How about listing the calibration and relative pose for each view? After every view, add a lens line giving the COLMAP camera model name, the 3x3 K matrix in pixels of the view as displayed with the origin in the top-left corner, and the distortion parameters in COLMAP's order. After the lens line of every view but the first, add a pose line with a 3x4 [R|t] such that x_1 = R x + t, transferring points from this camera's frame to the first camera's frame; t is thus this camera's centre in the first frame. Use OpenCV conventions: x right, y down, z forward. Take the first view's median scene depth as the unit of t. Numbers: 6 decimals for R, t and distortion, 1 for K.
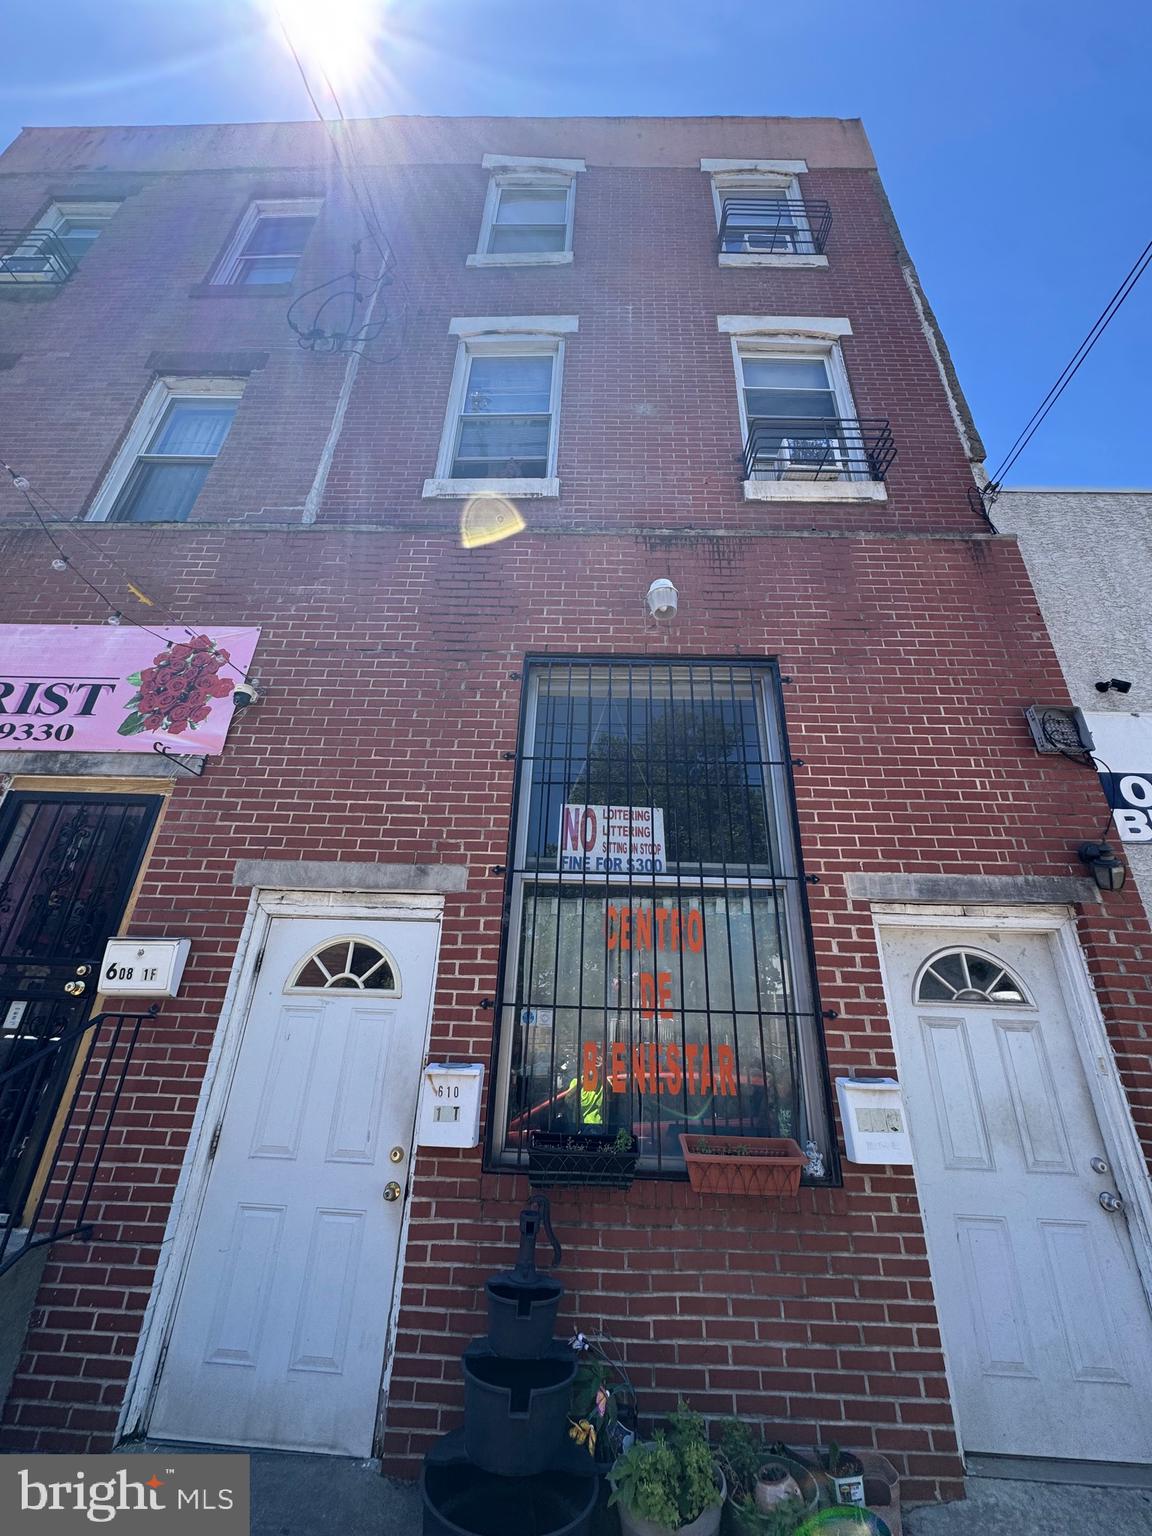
lens RADIAL K [[615.8, 0, 589.7], [0, 615.8, 774.0], [0, 0, 1]] dist [-0.003614, 0.000785]
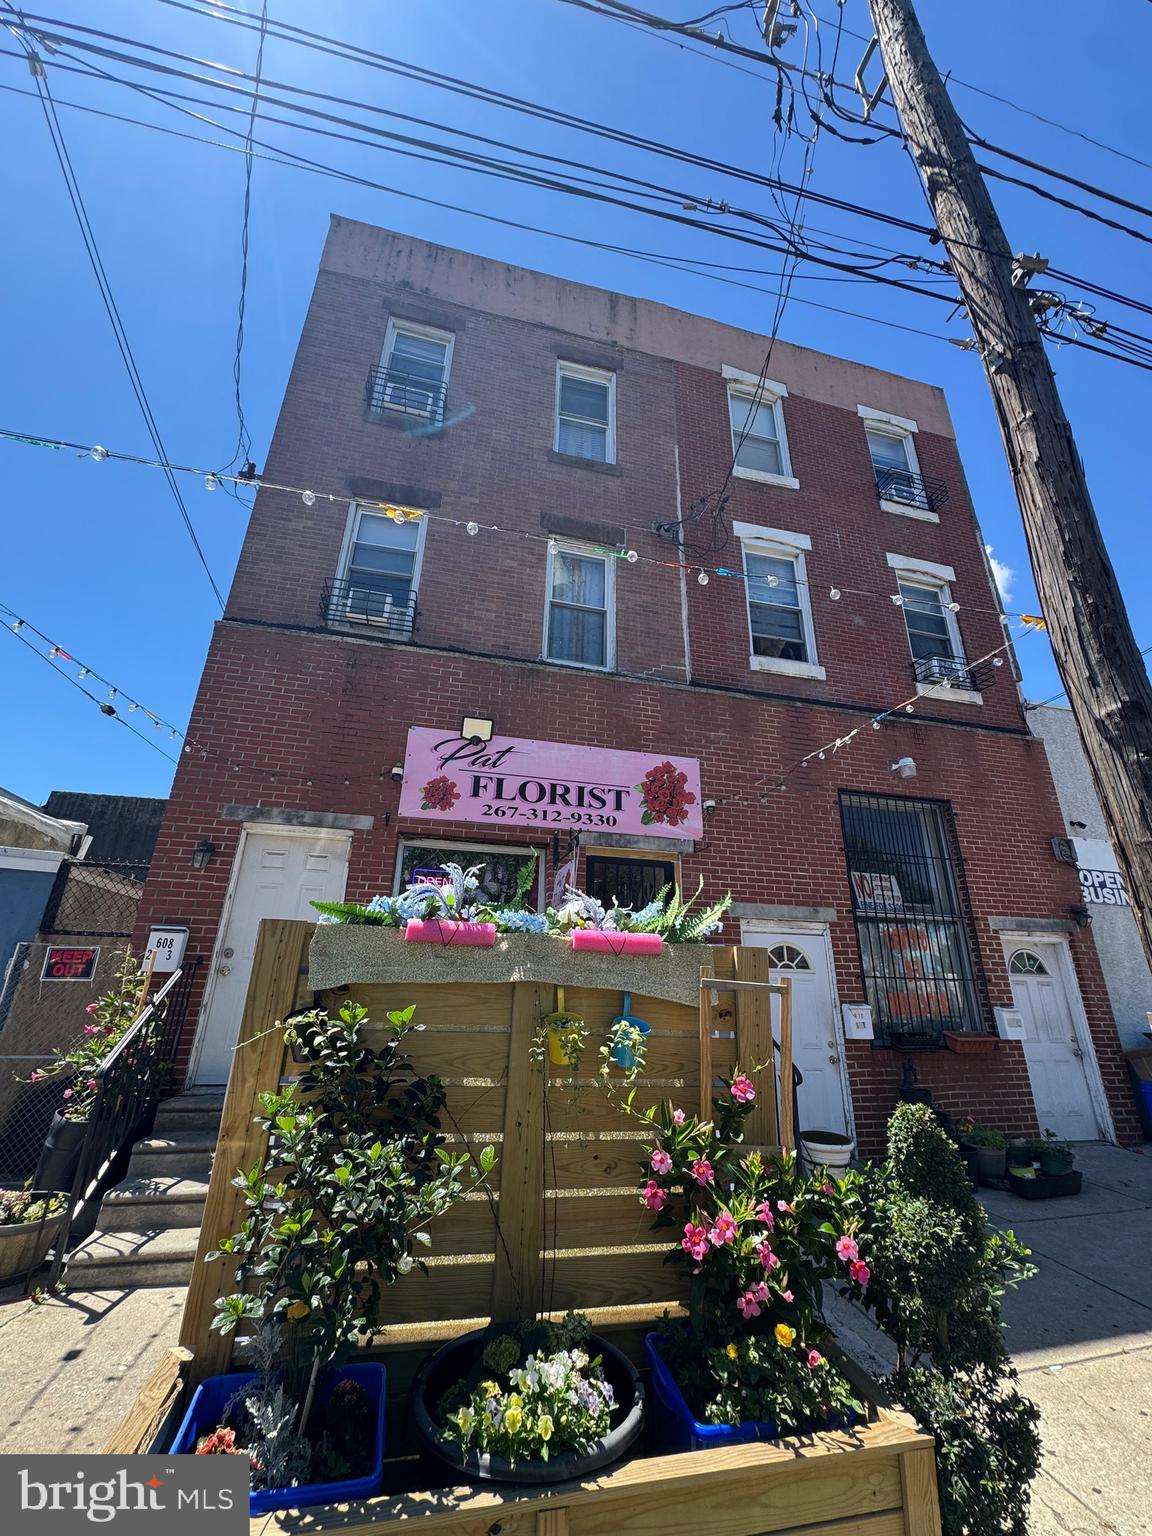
lens RADIAL K [[615.8, 0, 578.2], [0, 615.8, 778.4], [0, 0, 1]] dist [-0.003614, 0.000785]
pose [[0.964923, 0.074935, 0.251612, -1.383224], [-0.097325, 0.992212, 0.077736, -0.308830], [-0.243827, -0.099498, 0.964701, -0.612061]]
